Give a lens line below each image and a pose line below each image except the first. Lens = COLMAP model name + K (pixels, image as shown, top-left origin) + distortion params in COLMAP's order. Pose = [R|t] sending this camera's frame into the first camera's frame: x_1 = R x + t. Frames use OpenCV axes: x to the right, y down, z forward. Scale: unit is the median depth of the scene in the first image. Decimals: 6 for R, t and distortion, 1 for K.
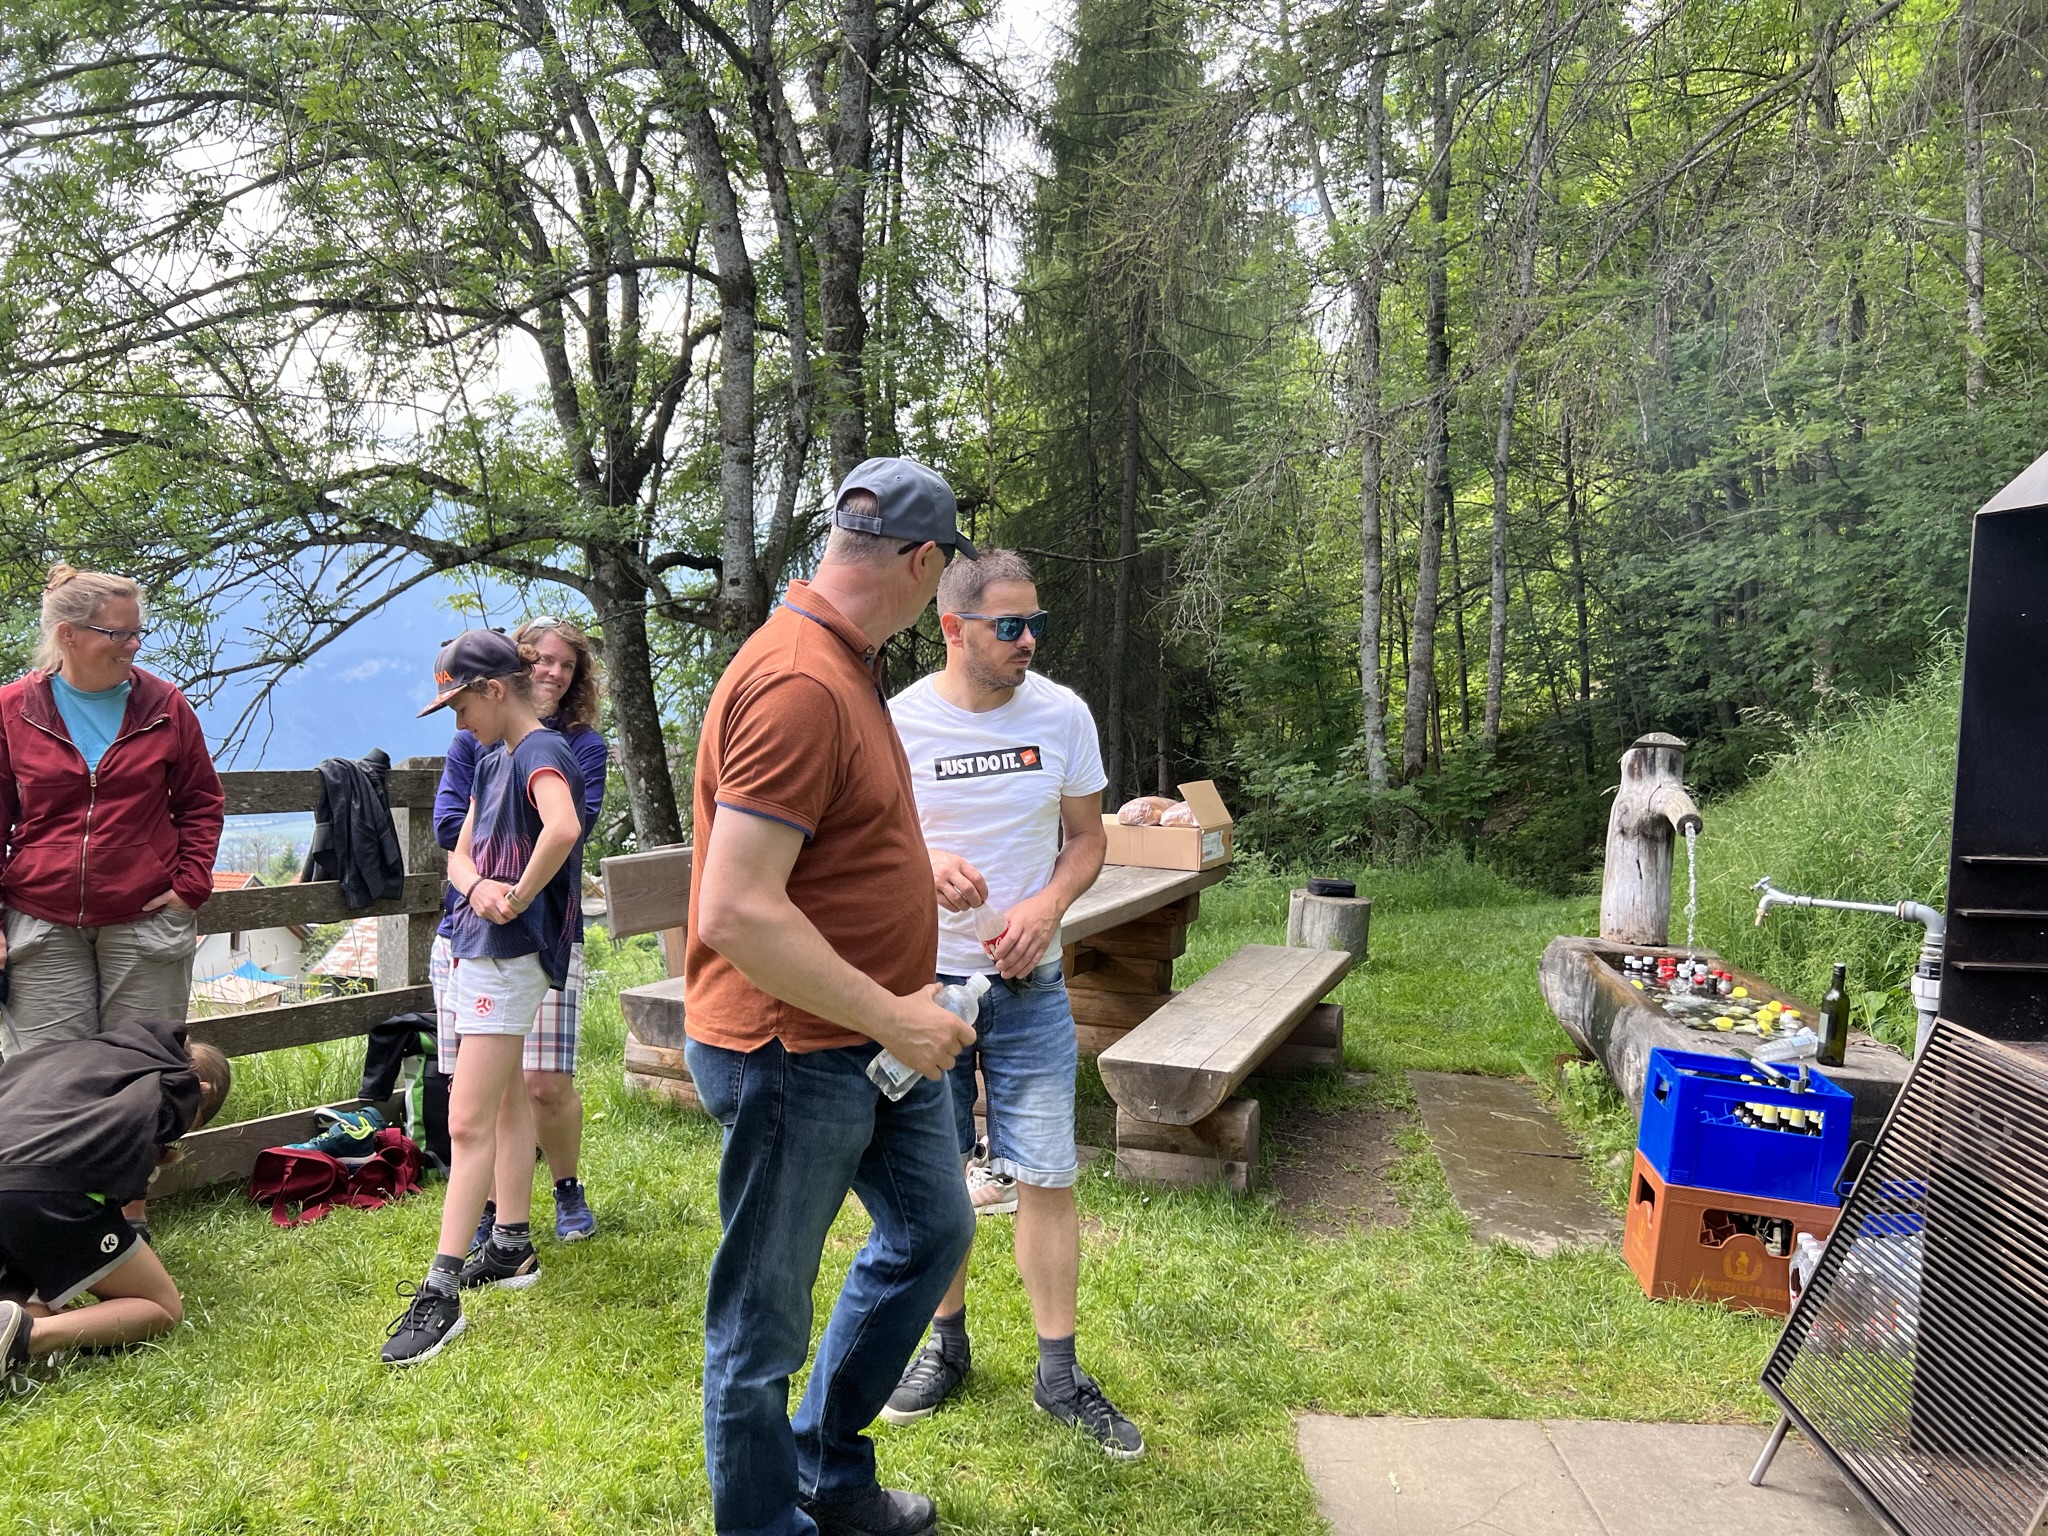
lens RADIAL K [[1534.9, 0, 1020.4], [0, 1534.9, 768.8], [0, 0, 1]] dist [0.061391, -0.066337]
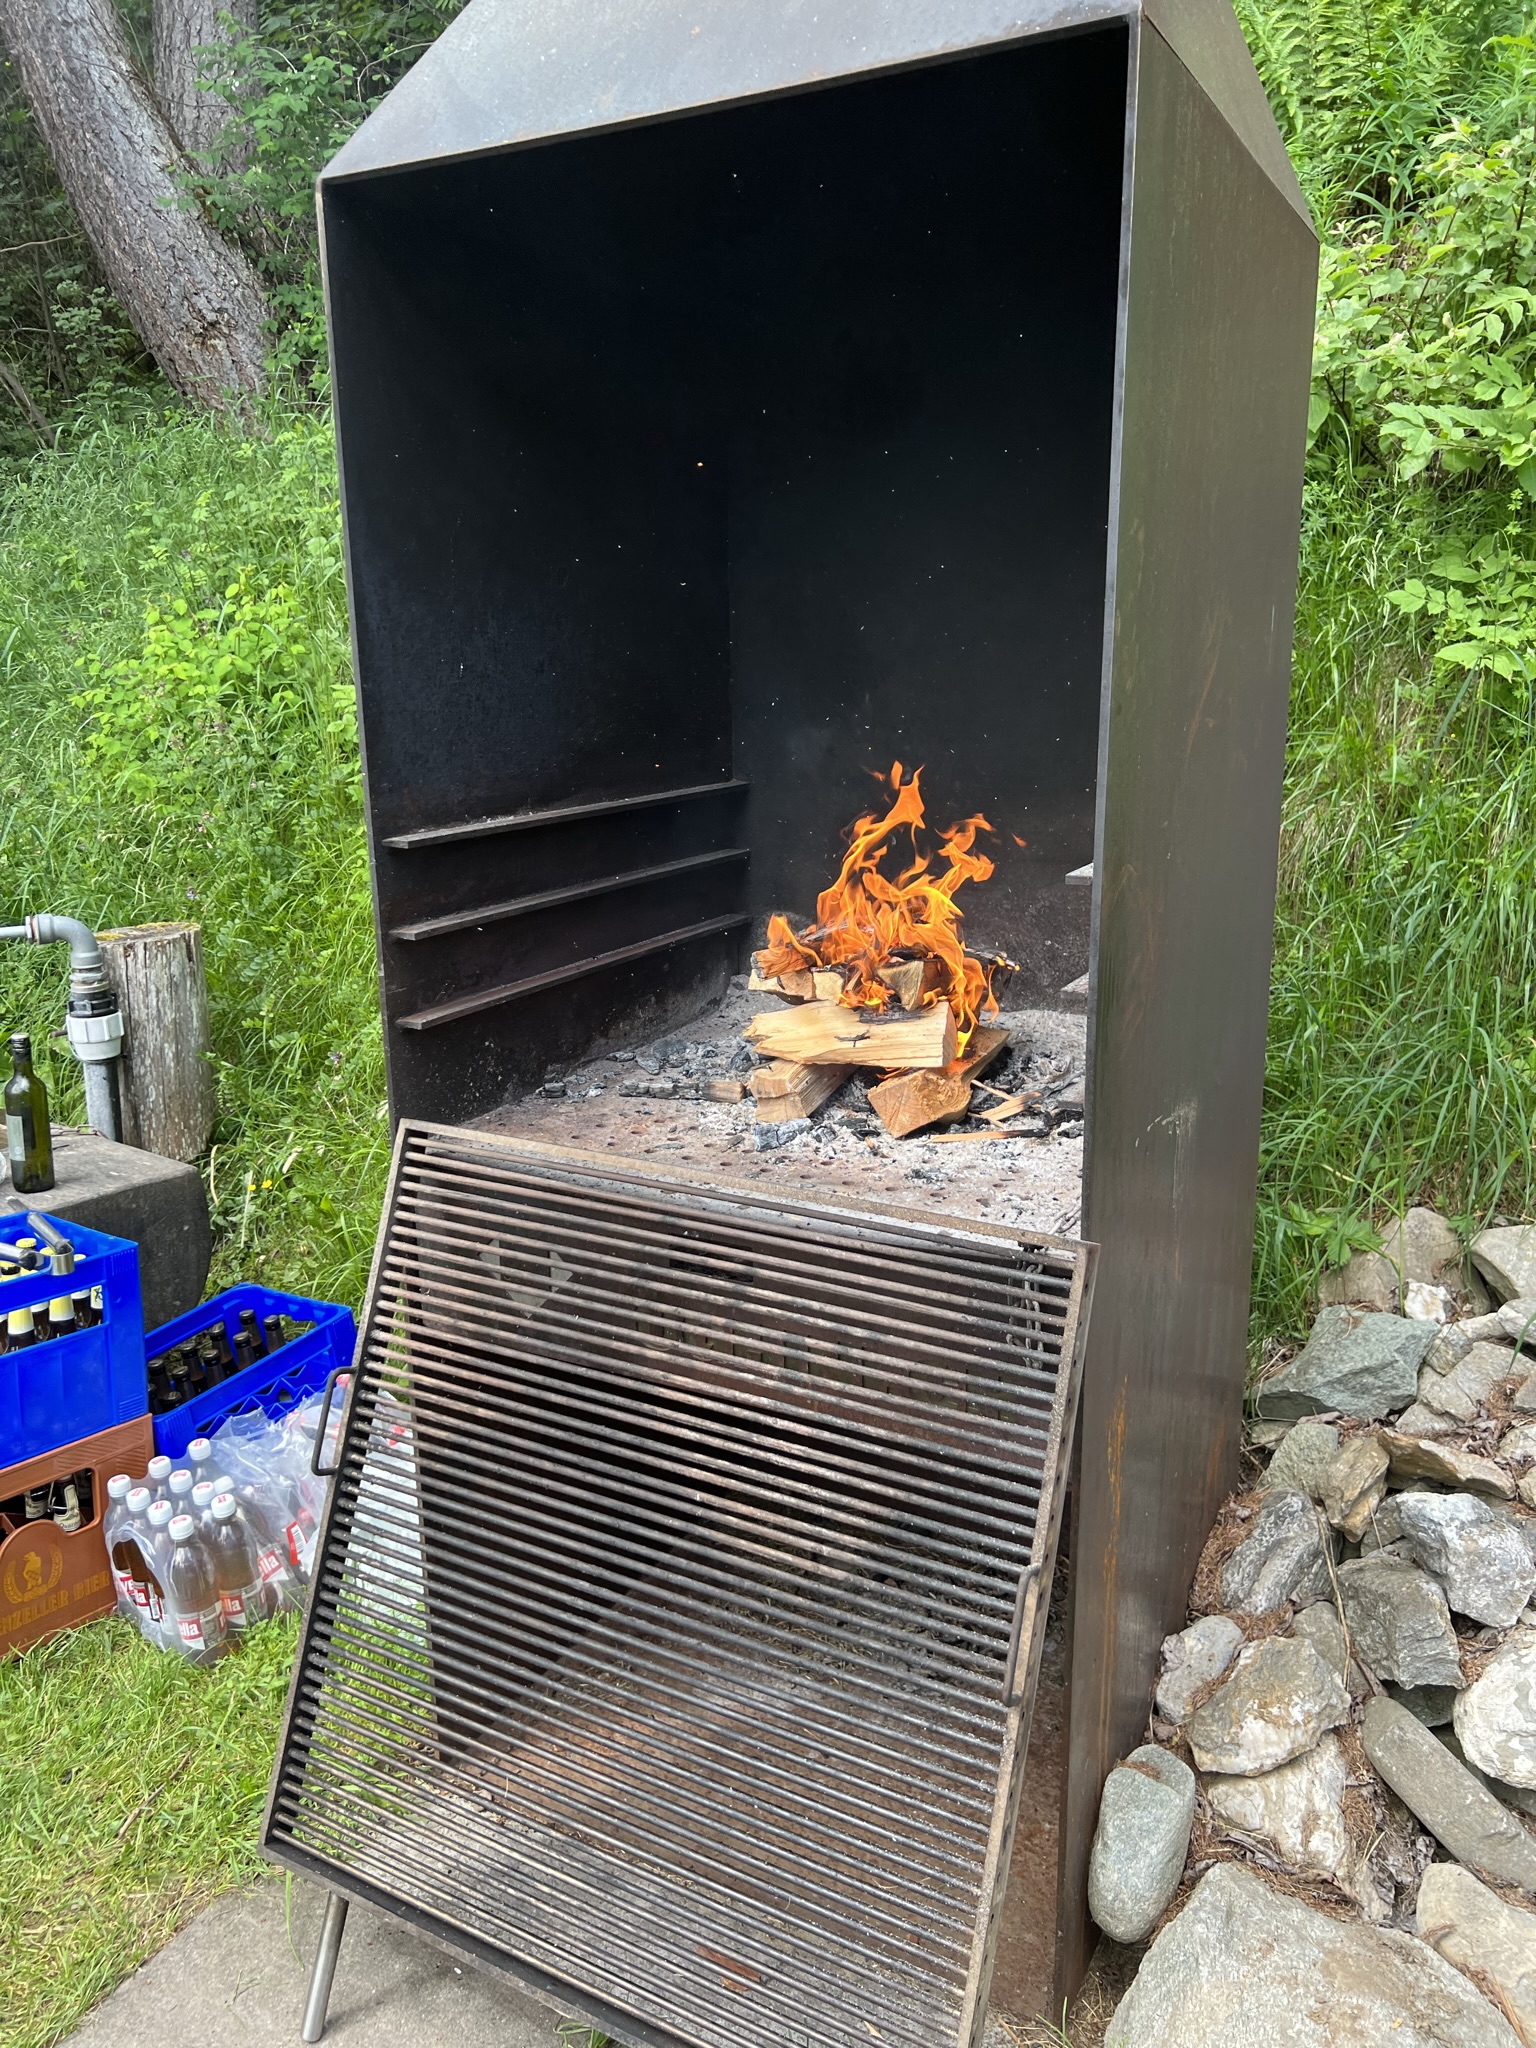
lens RADIAL K [[1534.9, 0, 759.9], [0, 1534.9, 1030.2], [0, 0, 1]] dist [0.061391, -0.066337]
pose [[0.435401, -0.248511, 0.865256, 0.153273], [0.088231, 0.968296, 0.233707, 0.002911], [-0.895903, -0.025414, 0.443523, 0.619515]]
